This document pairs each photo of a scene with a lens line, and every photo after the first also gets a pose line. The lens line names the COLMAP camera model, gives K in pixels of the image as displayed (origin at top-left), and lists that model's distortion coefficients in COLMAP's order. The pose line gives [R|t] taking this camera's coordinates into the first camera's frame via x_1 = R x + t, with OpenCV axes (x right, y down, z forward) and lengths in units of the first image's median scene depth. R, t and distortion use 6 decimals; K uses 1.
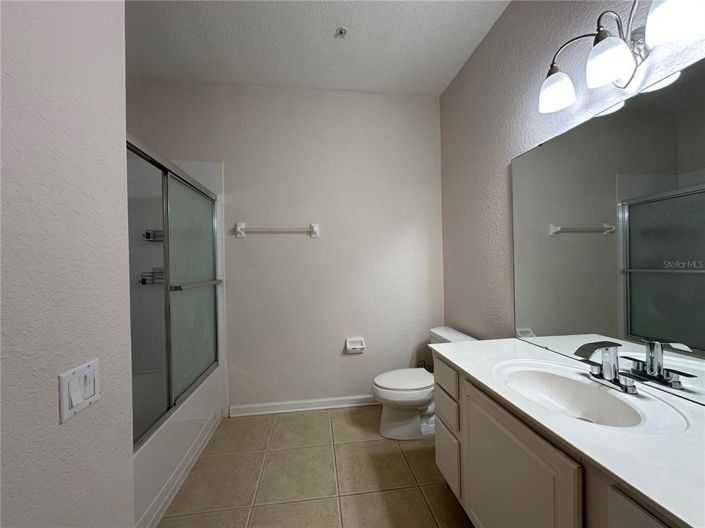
lens RADIAL K [[281.2, 0, 352.5], [0, 281.2, 264.0], [0, 0, 1]] dist [-0.001470, 0.000375]
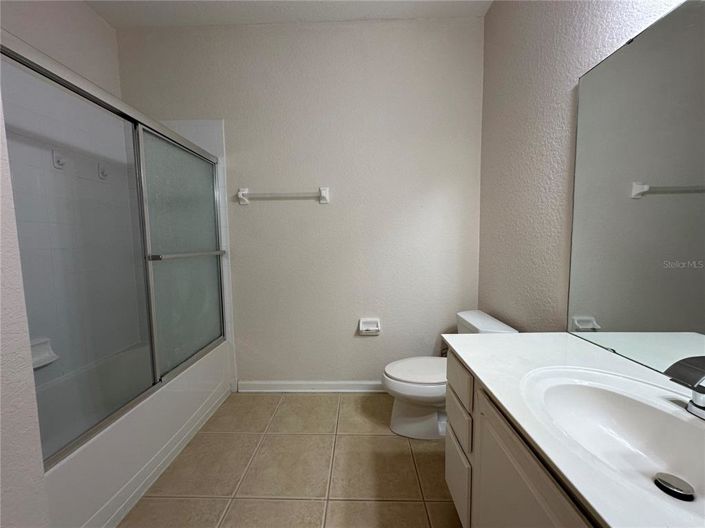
lens RADIAL K [[281.2, 0, 352.5], [0, 281.2, 264.0], [0, 0, 1]] dist [-0.001470, 0.000375]
pose [[0.987178, 0.018499, -0.158550, 0.112827], [-0.004878, 0.996294, 0.085873, 0.020703], [0.159551, -0.083999, 0.983609, 0.164531]]
